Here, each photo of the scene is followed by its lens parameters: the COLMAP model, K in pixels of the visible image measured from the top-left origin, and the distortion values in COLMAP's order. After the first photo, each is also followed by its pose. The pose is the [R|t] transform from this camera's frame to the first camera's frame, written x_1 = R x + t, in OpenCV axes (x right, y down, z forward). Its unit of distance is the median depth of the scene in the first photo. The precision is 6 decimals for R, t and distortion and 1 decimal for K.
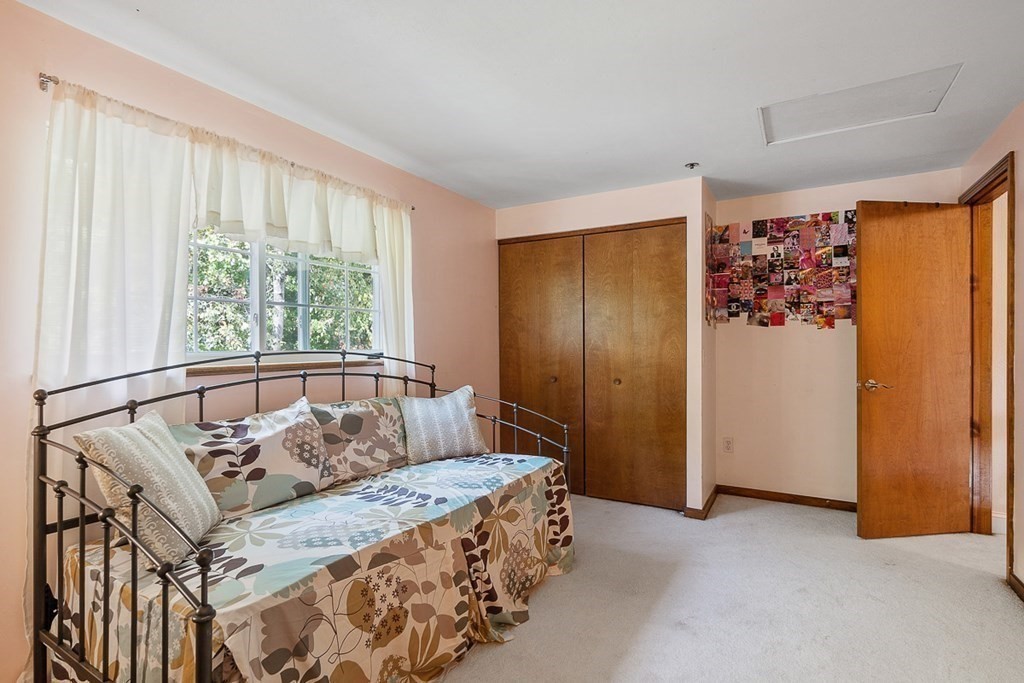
lens RADIAL K [[461.4, 0, 508.9], [0, 461.4, 341.9], [0, 0, 1]] dist [-0.003754, -0.000253]
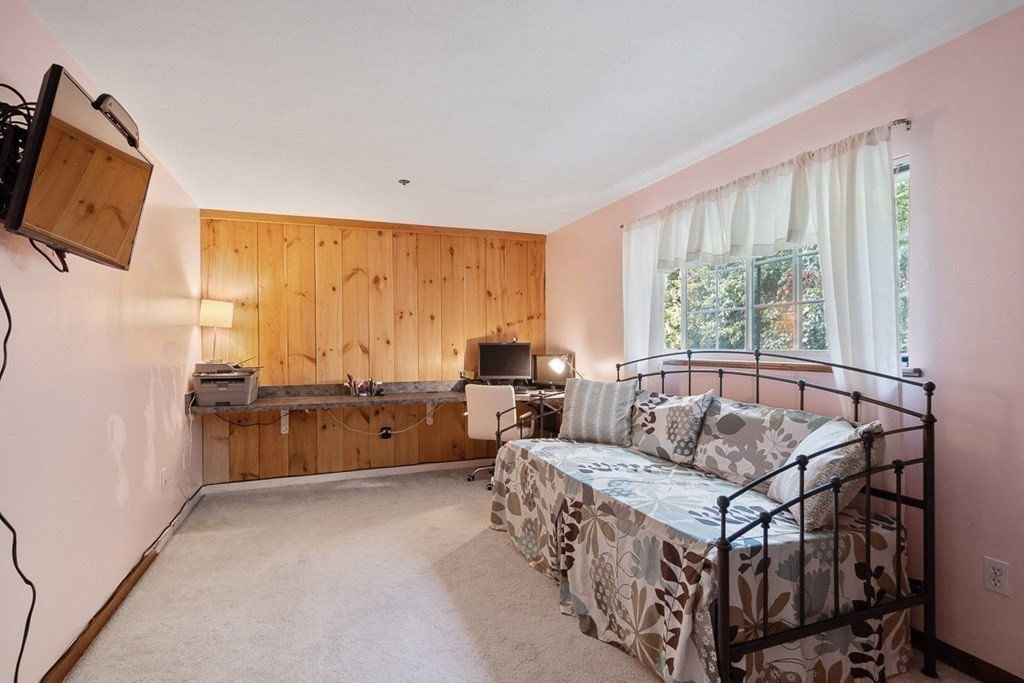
lens RADIAL K [[461.4, 0, 508.1], [0, 461.4, 343.3], [0, 0, 1]] dist [-0.003754, -0.000253]
pose [[-0.582513, 0.004800, -0.812807, 0.823178], [0.010103, 0.999948, -0.001336, -0.001859], [0.812759, -0.008990, -0.582531, 1.298226]]
